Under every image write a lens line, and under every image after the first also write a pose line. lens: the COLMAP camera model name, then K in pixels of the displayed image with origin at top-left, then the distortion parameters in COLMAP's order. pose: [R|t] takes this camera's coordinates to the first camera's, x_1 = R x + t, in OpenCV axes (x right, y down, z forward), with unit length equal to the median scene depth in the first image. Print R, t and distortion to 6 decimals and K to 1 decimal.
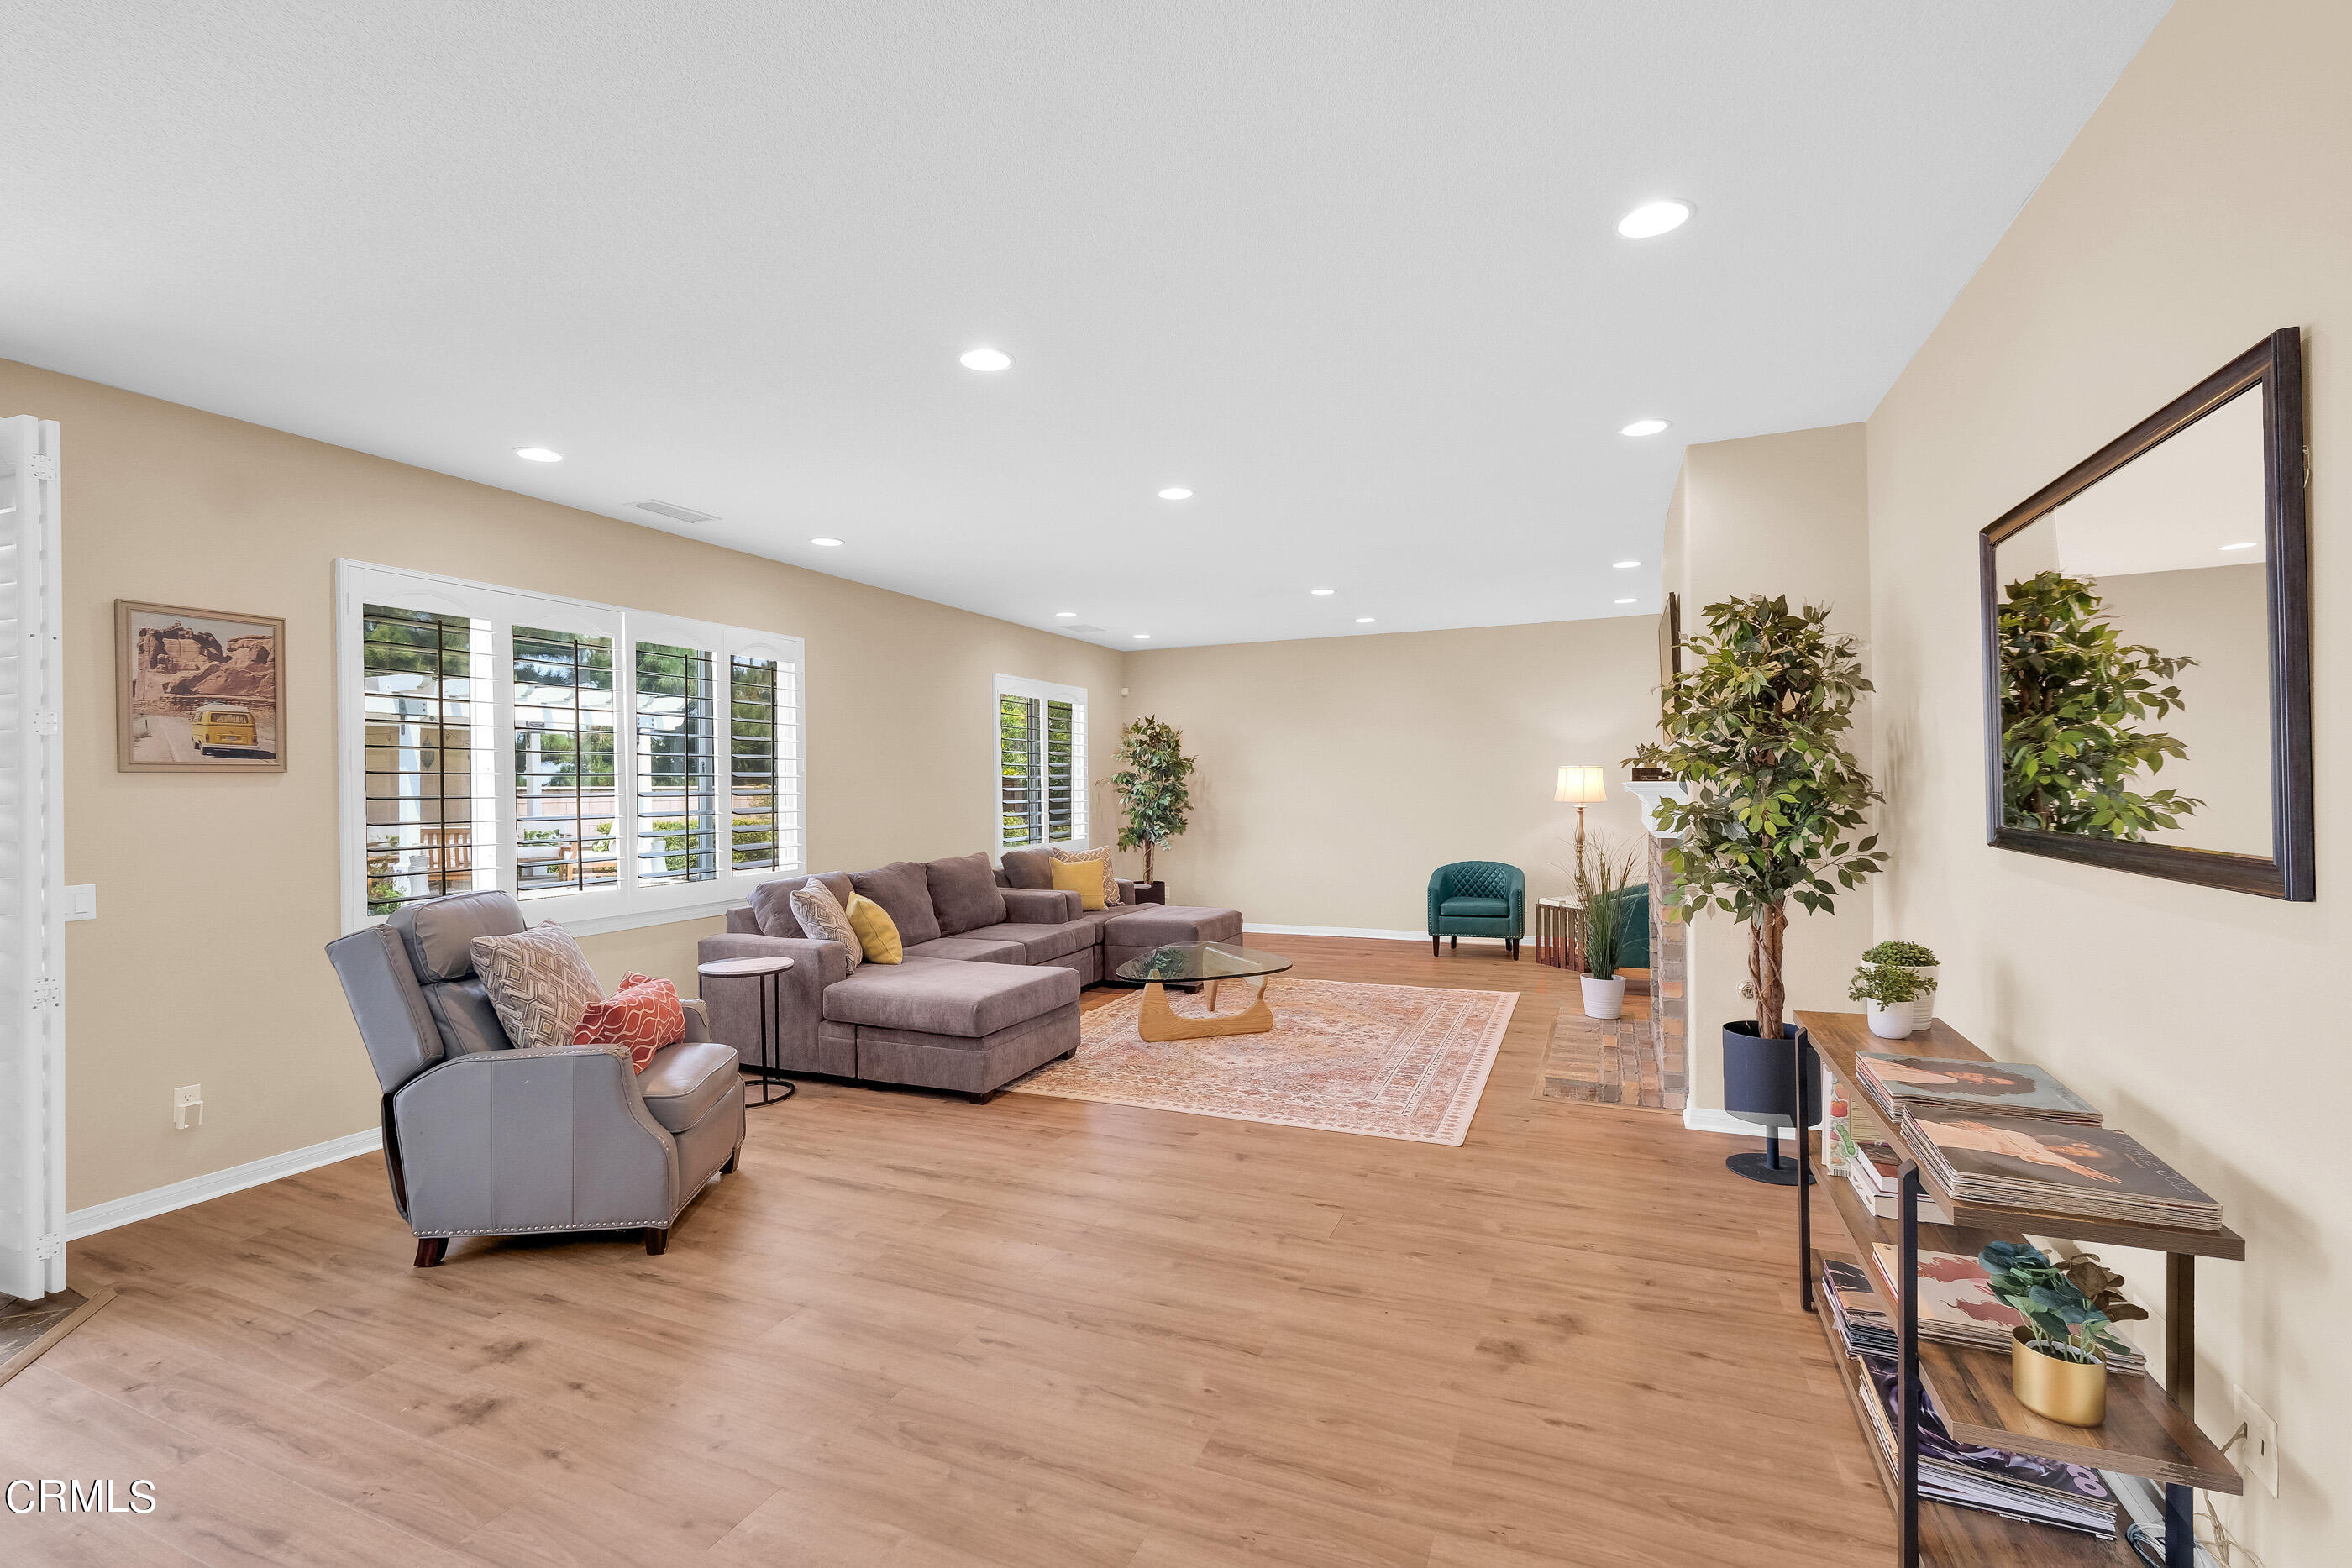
lens RADIAL K [[1022.6, 0, 1176.0], [0, 1022.6, 784.0], [0, 0, 1]] dist [0.000048, -0.000250]
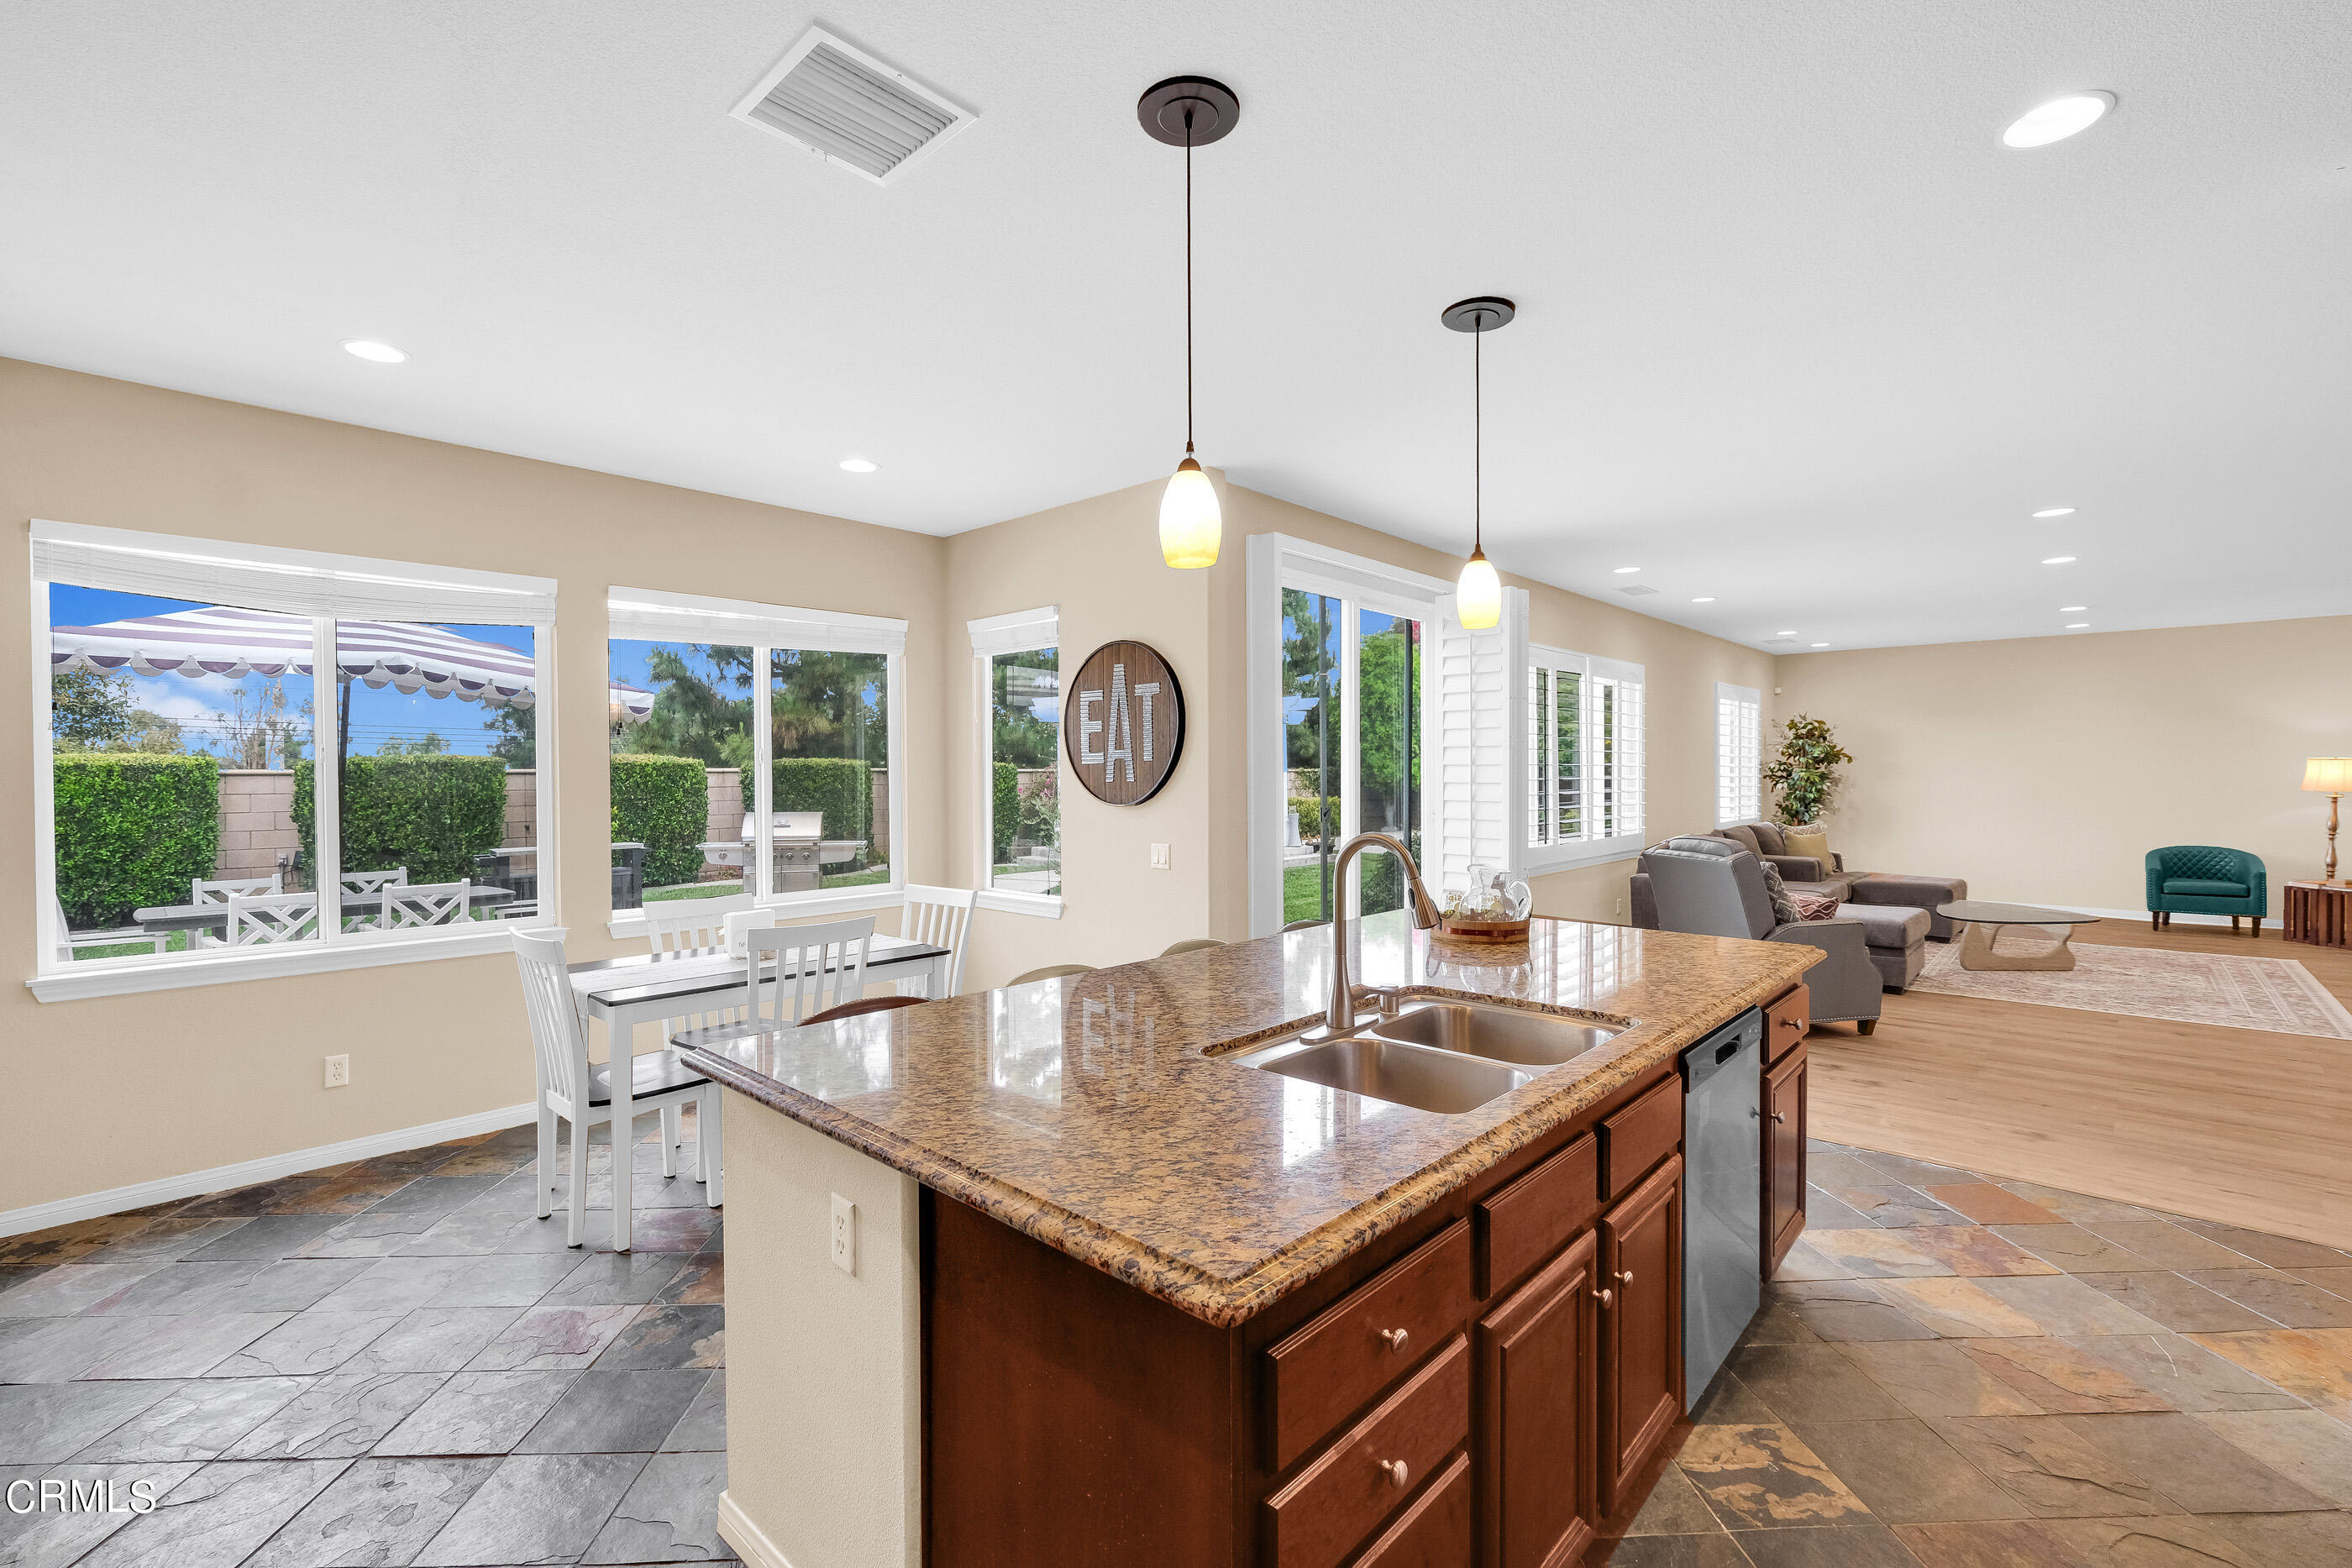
lens RADIAL K [[1022.6, 0, 1176.0], [0, 1022.6, 784.0], [0, 0, 1]] dist [0.000048, -0.000250]
pose [[0.942610, 0.011142, -0.333709, -0.555900], [-0.005884, 0.999842, 0.016763, -0.001887], [0.333843, -0.013837, 0.942527, -0.572804]]
